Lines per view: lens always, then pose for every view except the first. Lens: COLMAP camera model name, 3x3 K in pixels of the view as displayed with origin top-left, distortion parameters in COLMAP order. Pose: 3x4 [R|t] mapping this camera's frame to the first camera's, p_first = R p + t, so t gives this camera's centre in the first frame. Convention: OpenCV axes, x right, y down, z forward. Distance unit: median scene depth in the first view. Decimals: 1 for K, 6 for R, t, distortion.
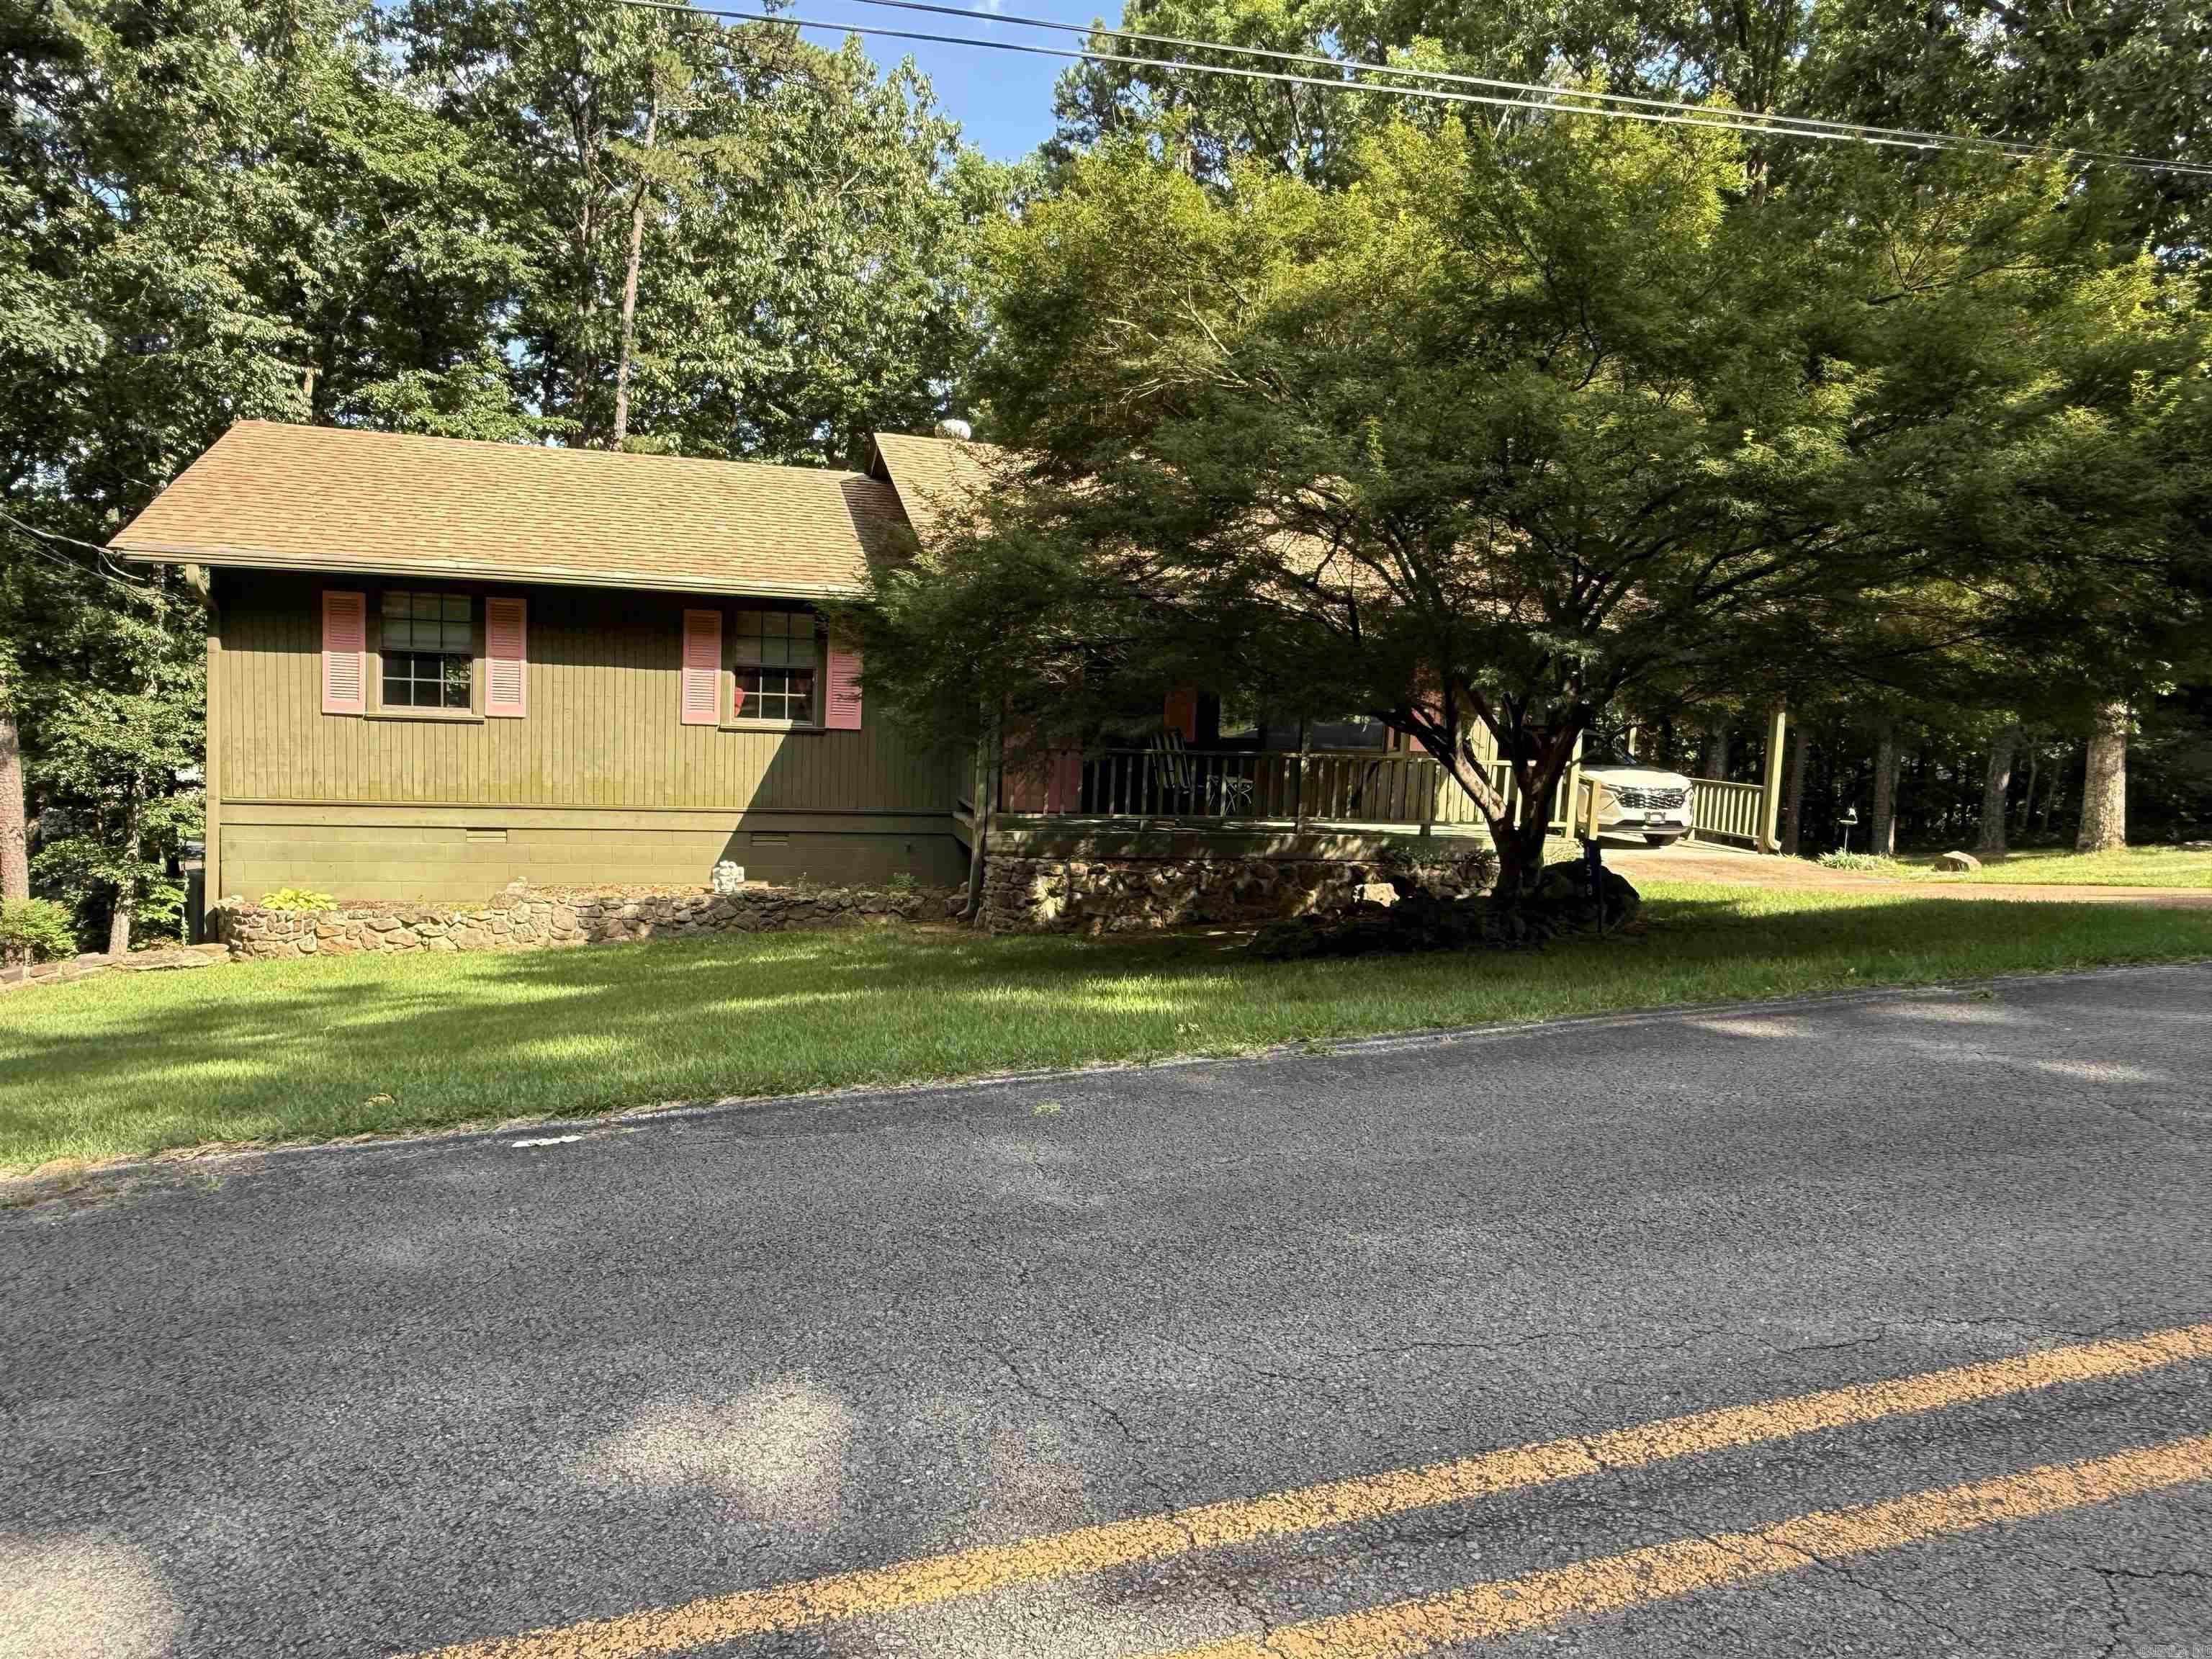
lens RADIAL K [[1420.2, 0, 1106.5], [0, 1420.2, 828.5], [0, 0, 1]] dist [0.001121, -0.002574]
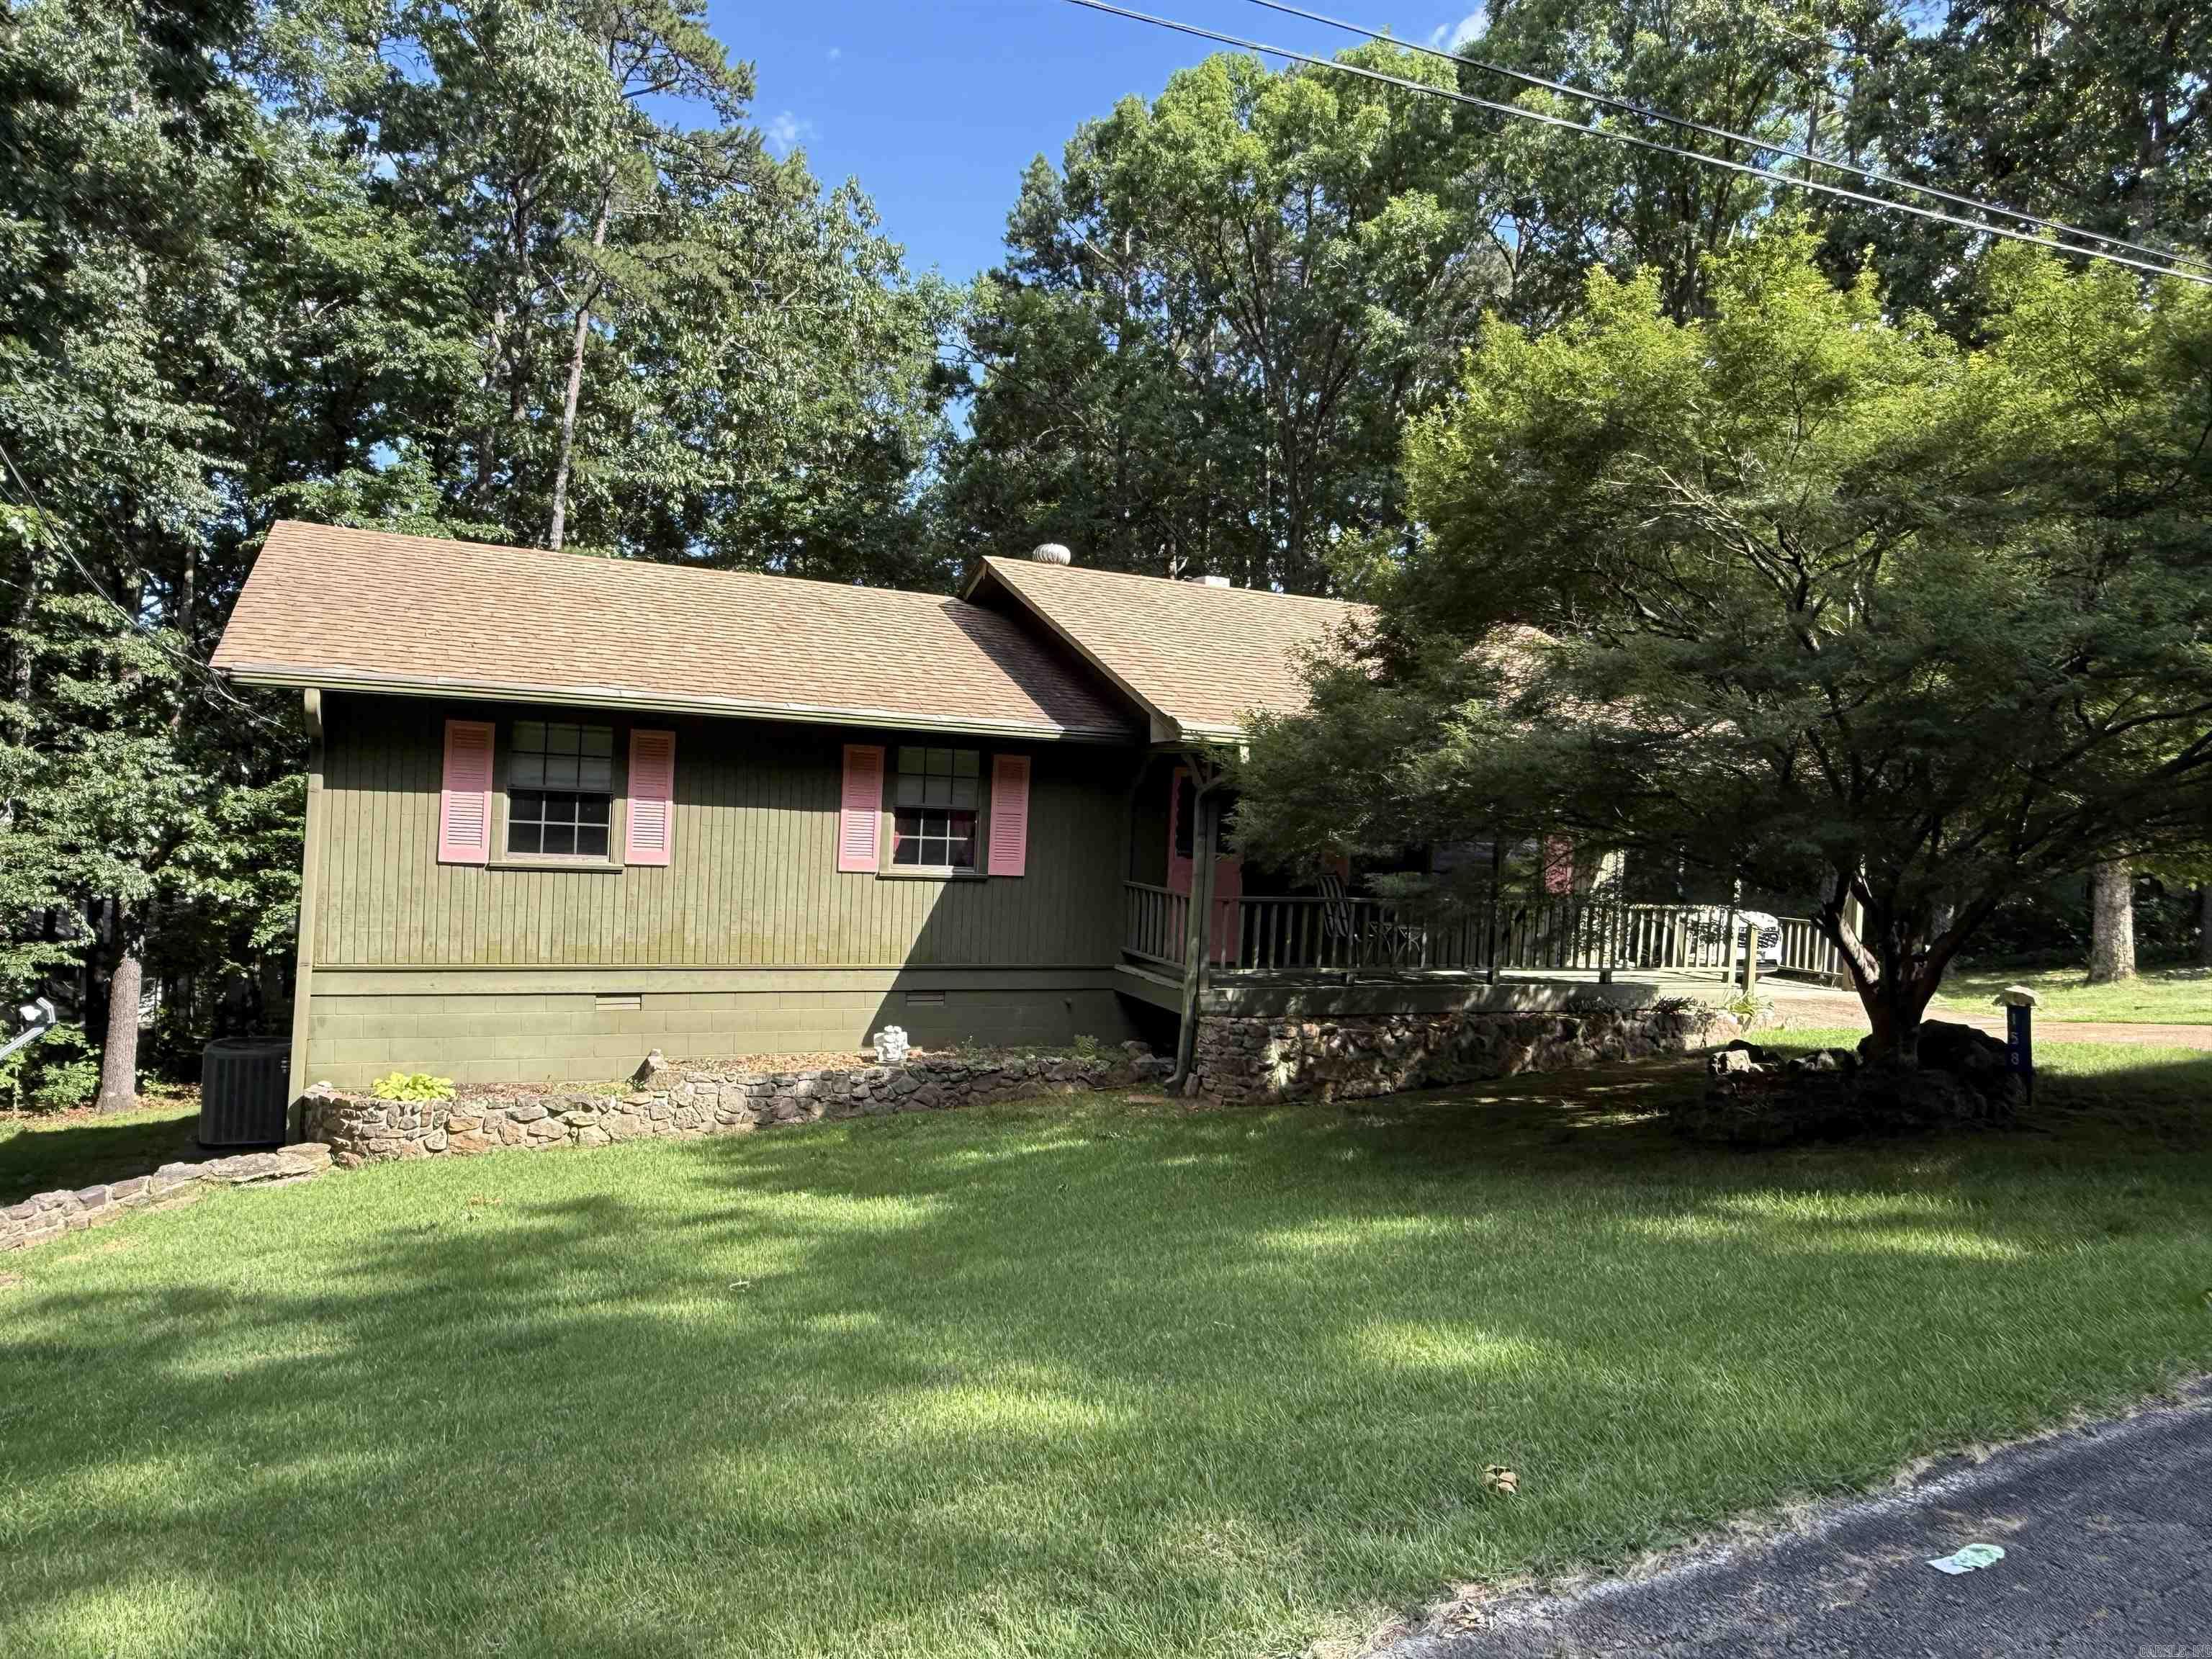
lens RADIAL K [[1420.2, 0, 1104.6], [0, 1420.2, 836.1], [0, 0, 1]] dist [0.001121, -0.002574]
pose [[0.989189, 0.000781, 0.146646, -0.261126], [0.010560, 0.997011, -0.076541, -0.025525], [-0.146268, 0.077262, 0.986223, 0.093811]]
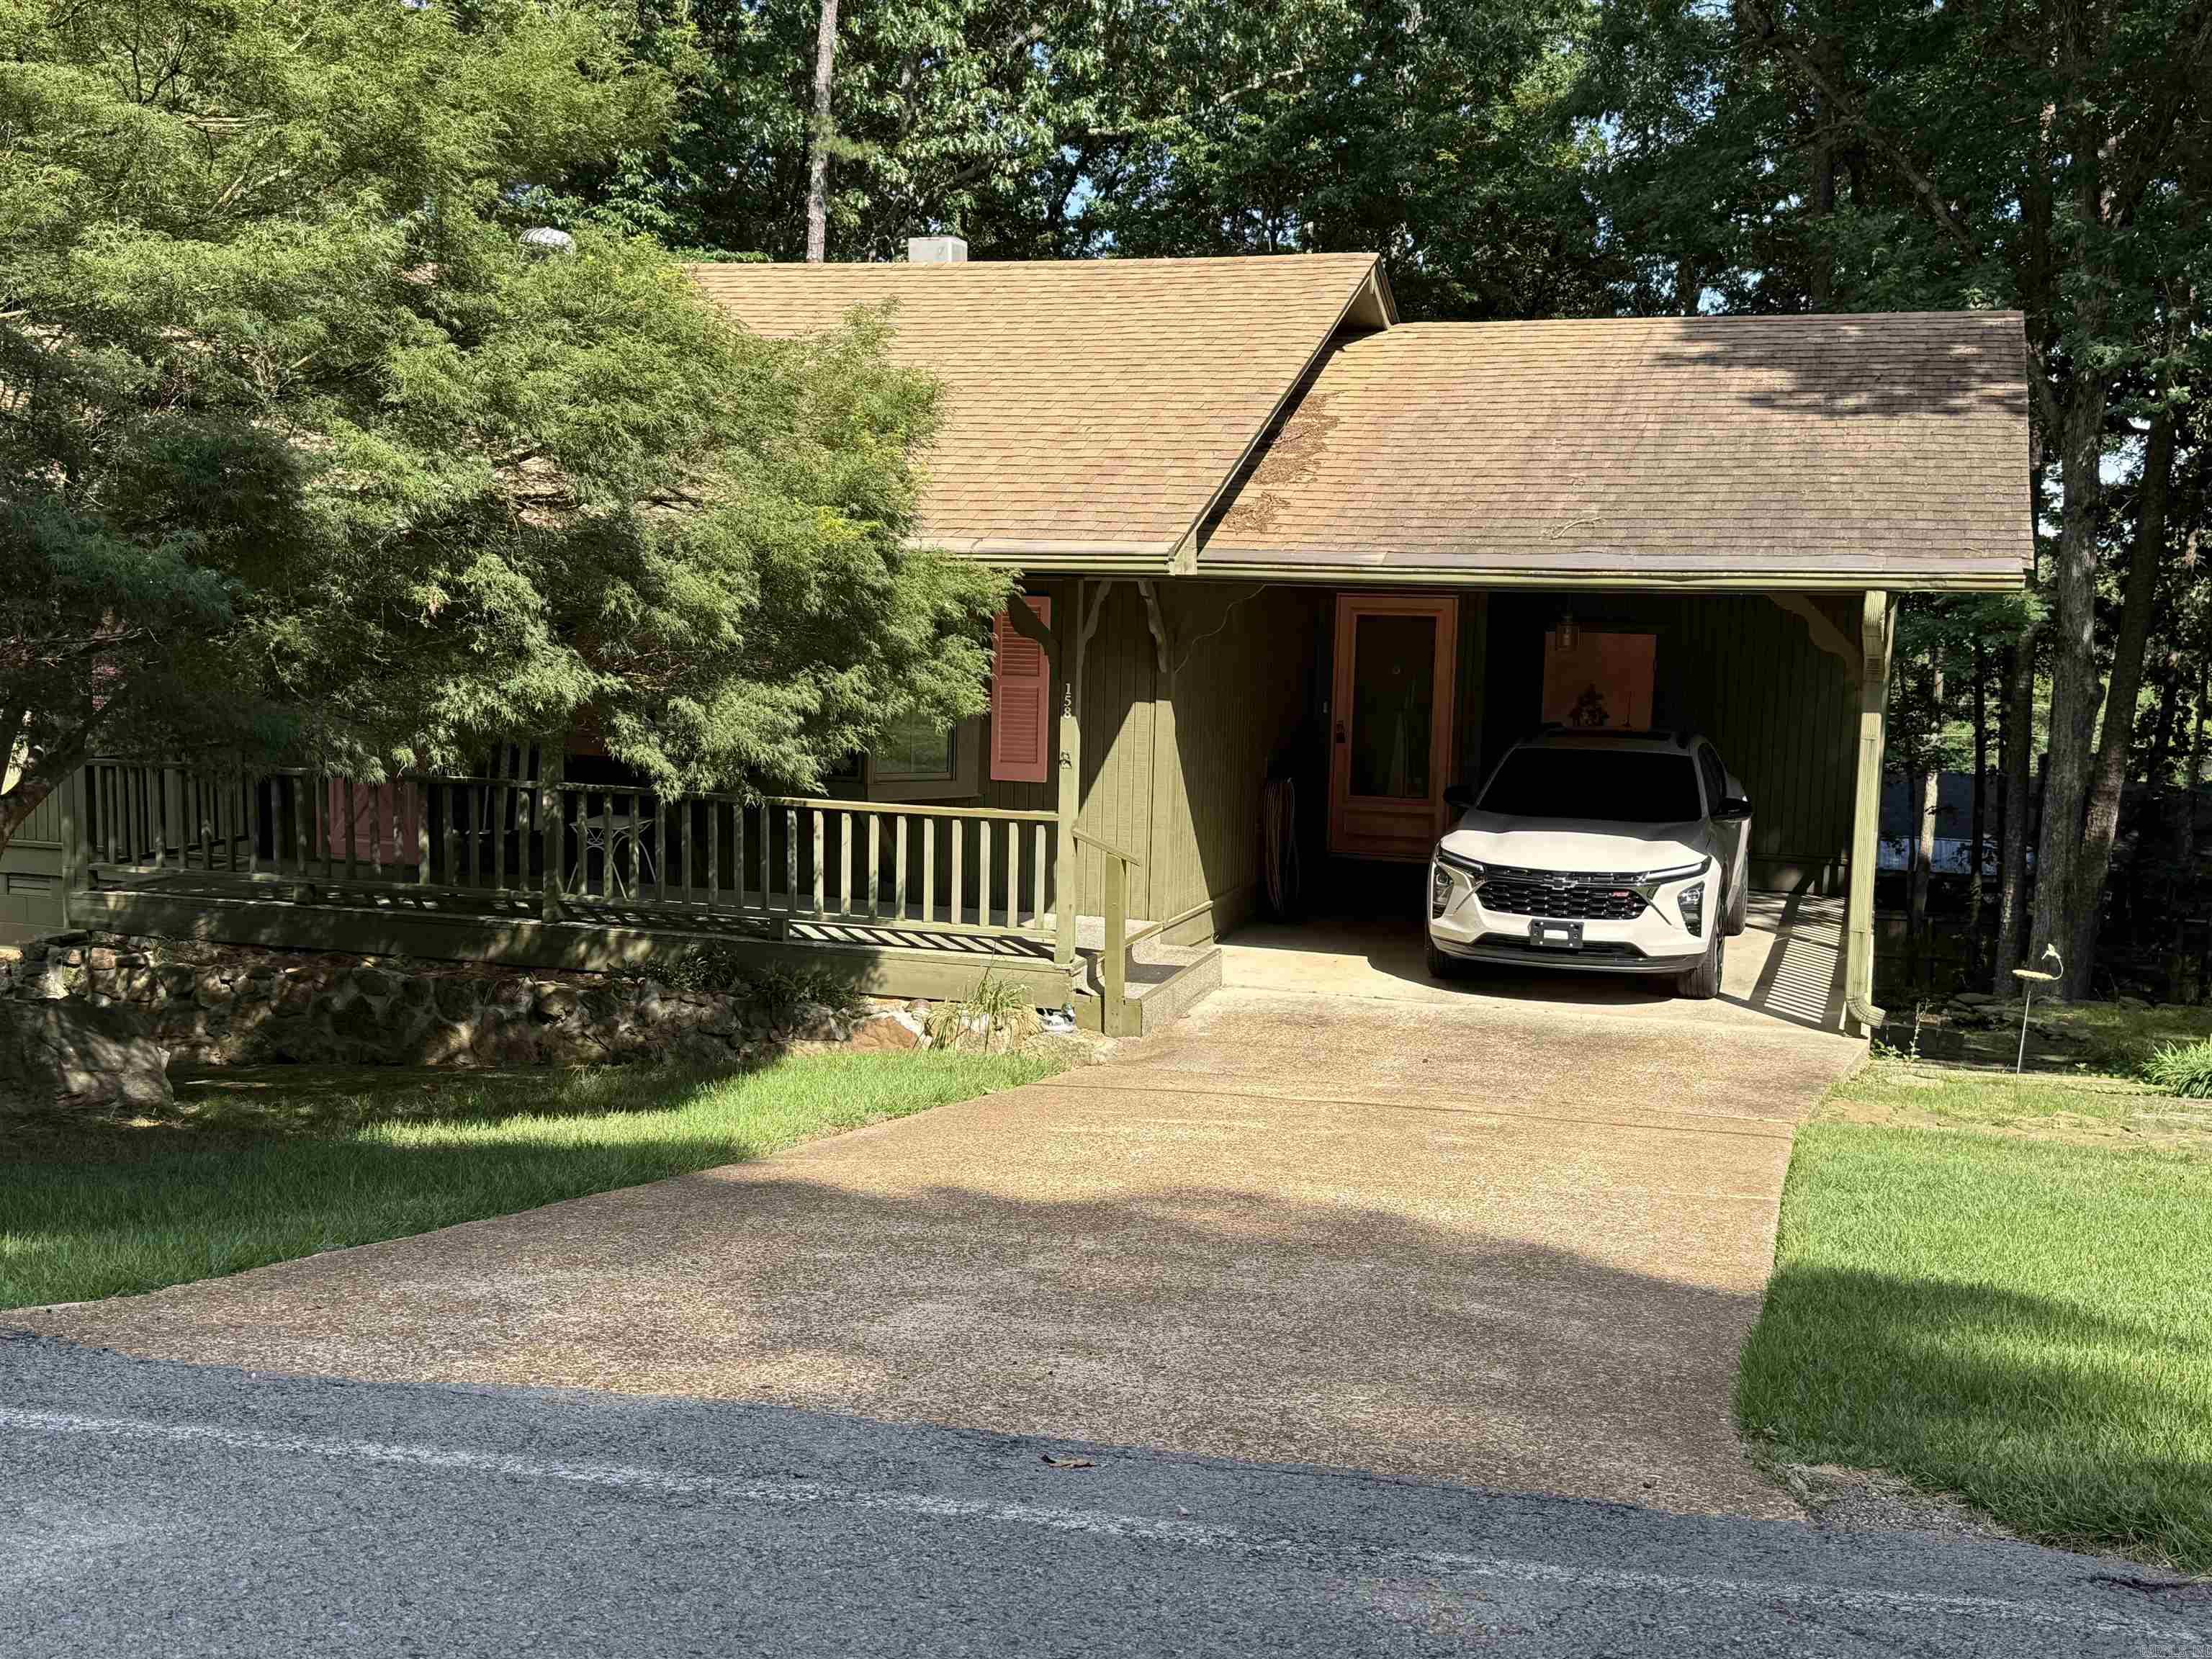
lens RADIAL K [[2411.2, 0, 1103.4], [0, 2411.2, 828.5], [0, 0, 1]] dist [0.046987, 0.000000]
pose [[0.827024, 0.033788, -0.561150, 0.852072], [-0.043407, 0.999050, -0.003819, -0.039299], [0.560488, 0.027516, 0.827705, 0.331710]]
